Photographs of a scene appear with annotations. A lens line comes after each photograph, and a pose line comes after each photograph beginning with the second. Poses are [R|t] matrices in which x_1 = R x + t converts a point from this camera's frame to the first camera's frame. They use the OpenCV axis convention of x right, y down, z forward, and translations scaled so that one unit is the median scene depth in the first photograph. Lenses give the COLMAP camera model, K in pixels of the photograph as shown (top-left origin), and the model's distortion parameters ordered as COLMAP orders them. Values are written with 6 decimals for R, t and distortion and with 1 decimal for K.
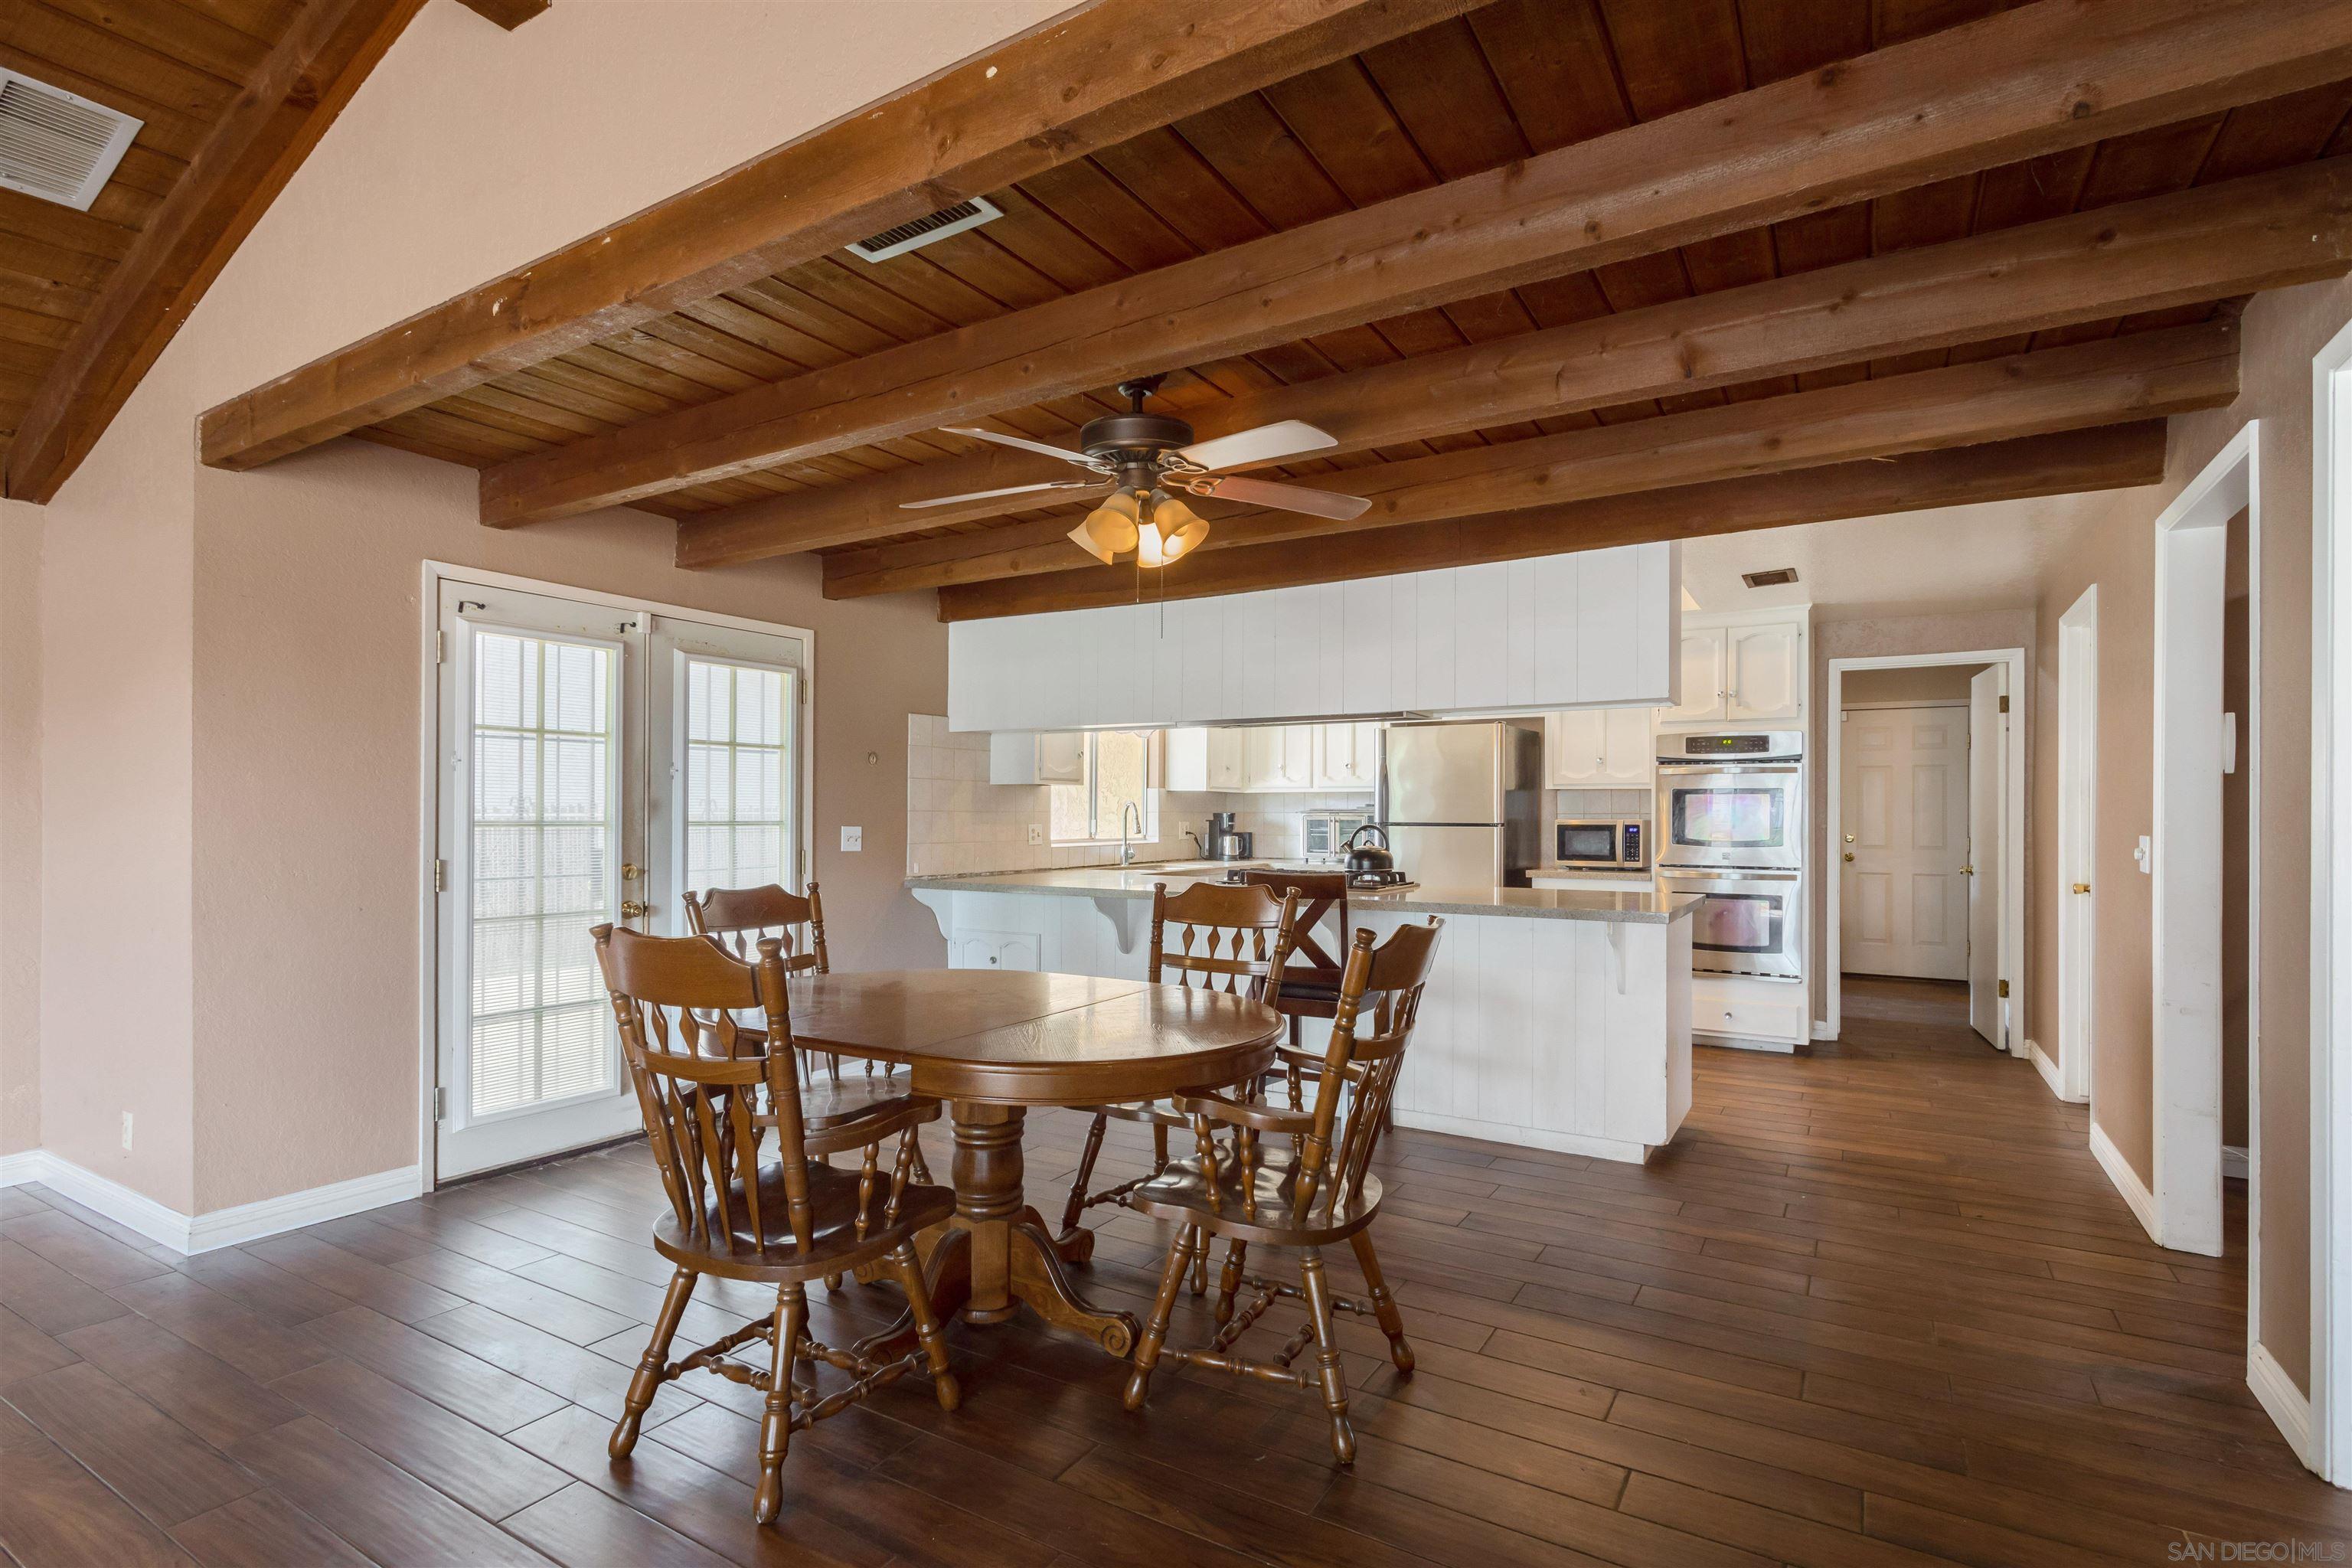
lens RADIAL K [[1120.2, 0, 1180.7], [0, 1120.2, 807.9], [0, 0, 1]] dist [0.002452, 0.001463]
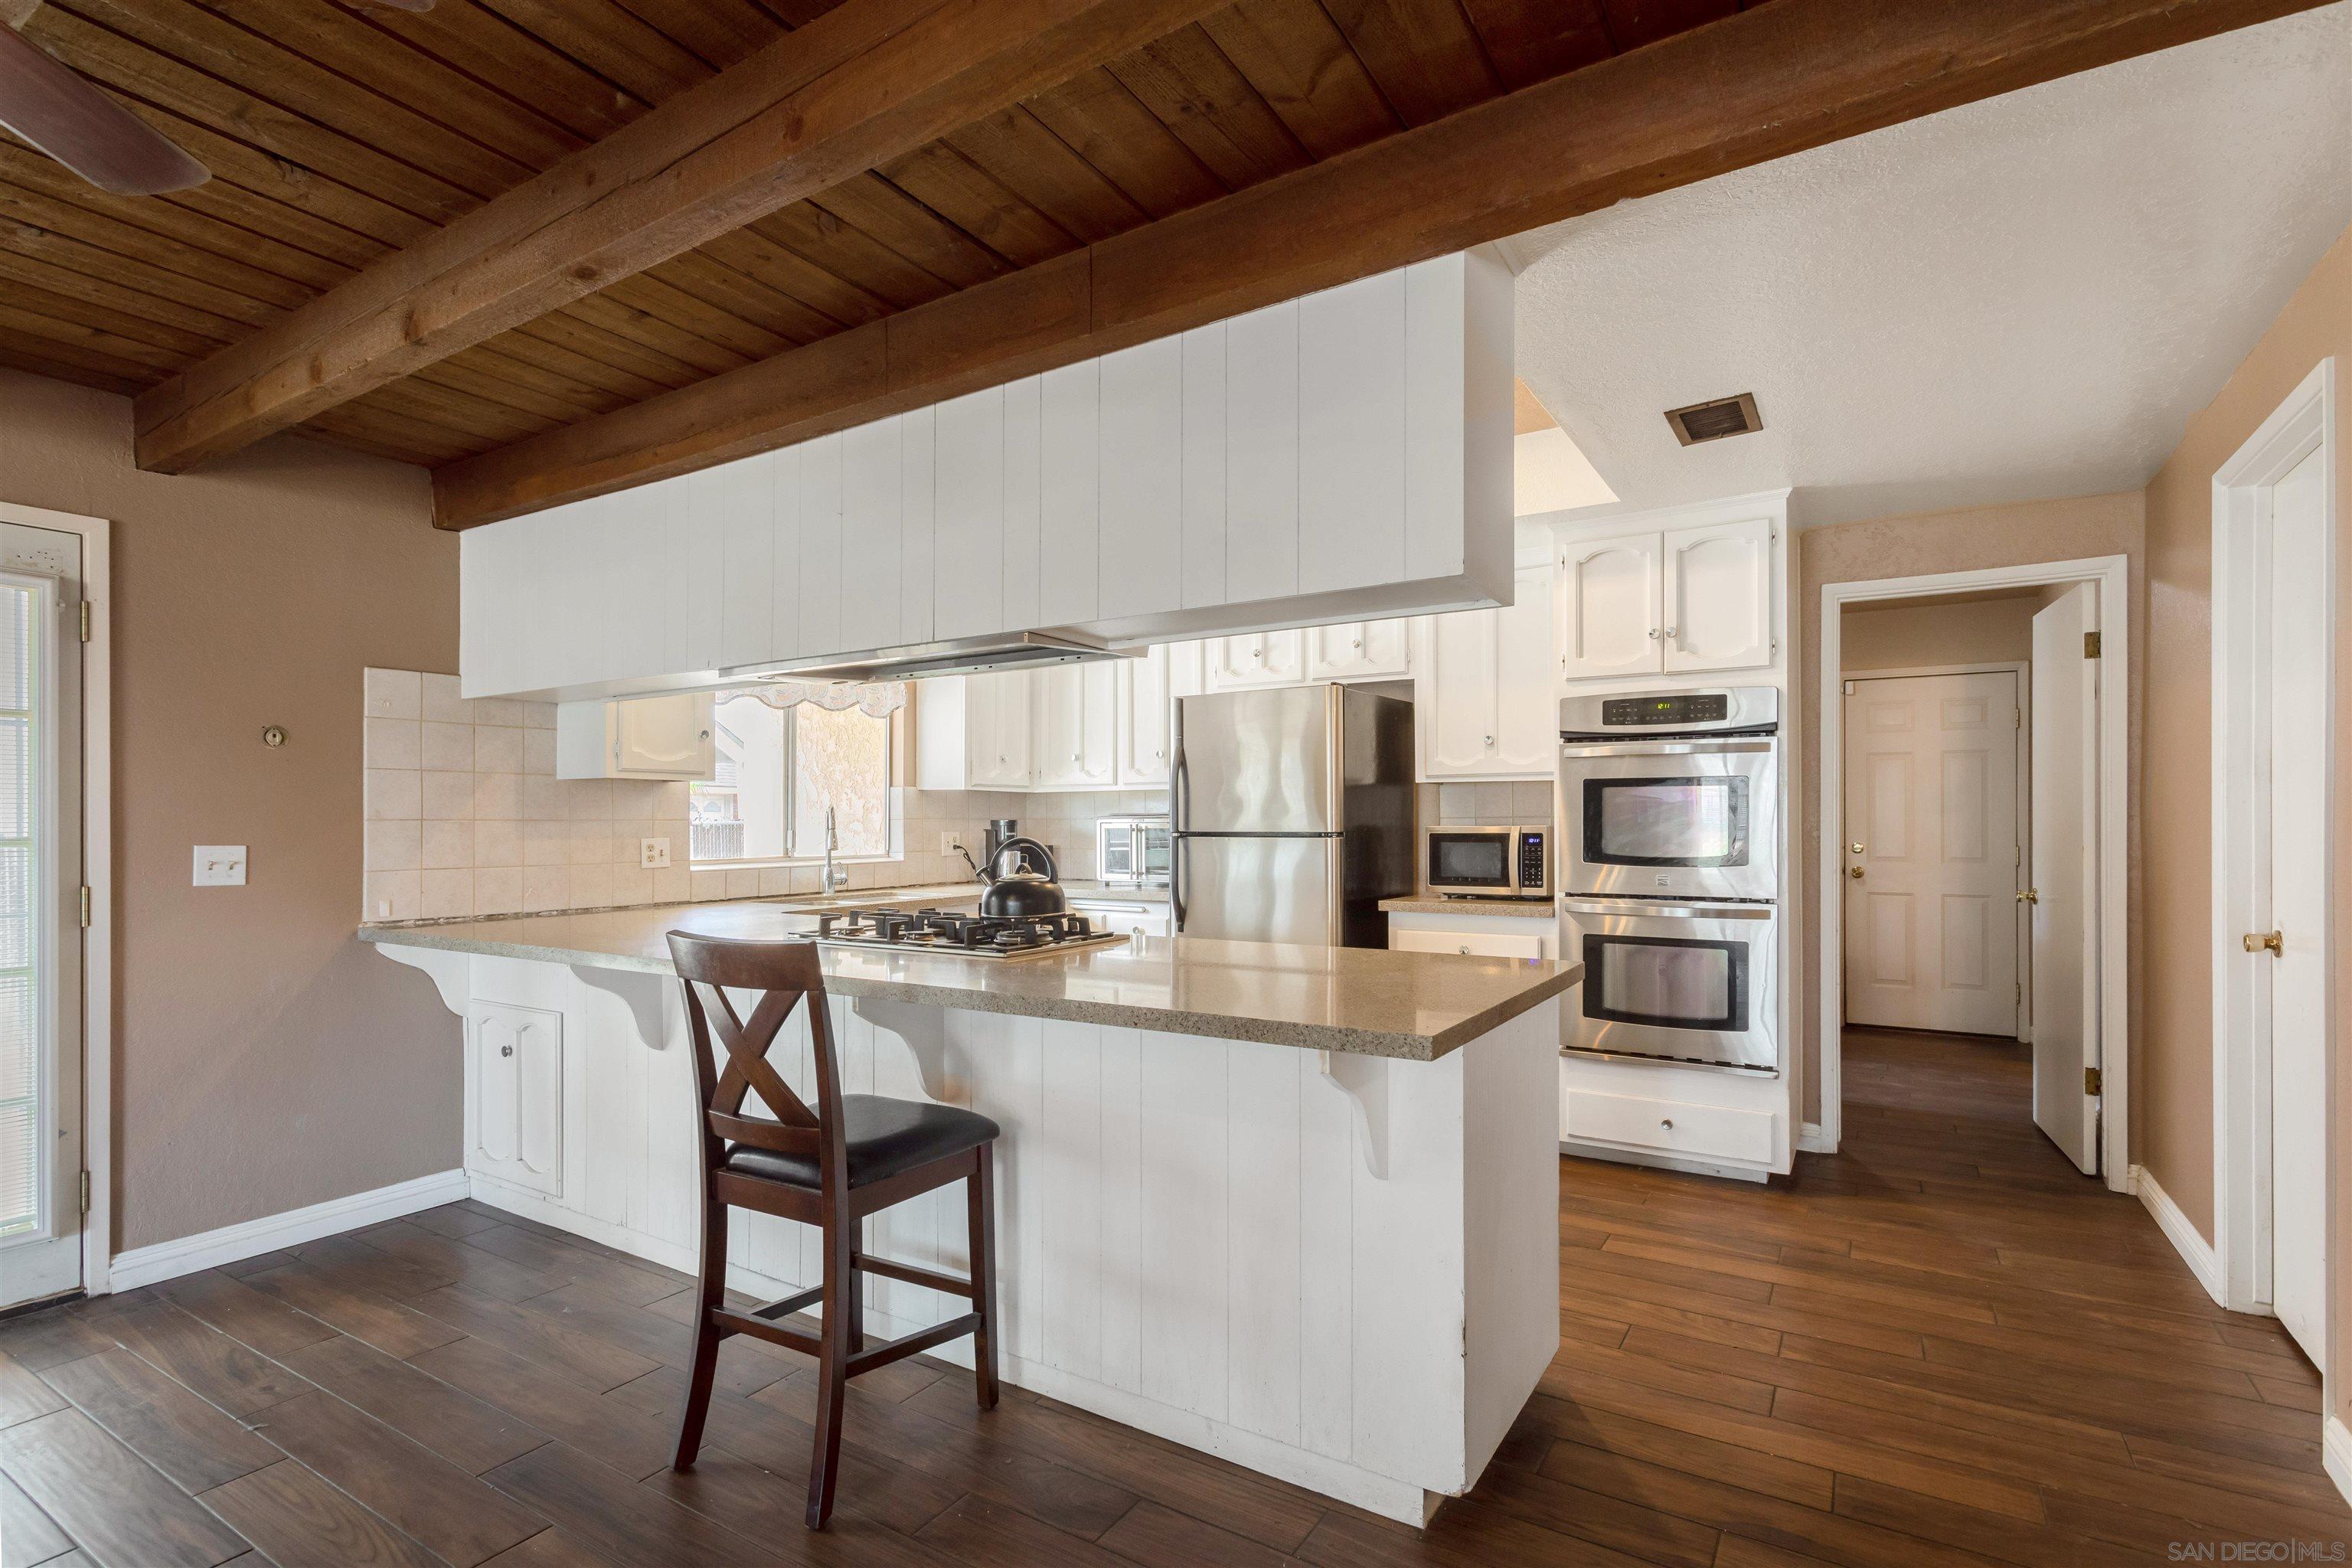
lens RADIAL K [[1120.2, 0, 1168.4], [0, 1120.2, 819.9], [0, 0, 1]] dist [0.002452, 0.001463]
pose [[0.999835, -0.006533, -0.016956, 0.202464], [0.006602, 0.999970, 0.004002, 0.003088], [0.016929, -0.004113, 0.999848, 0.329731]]
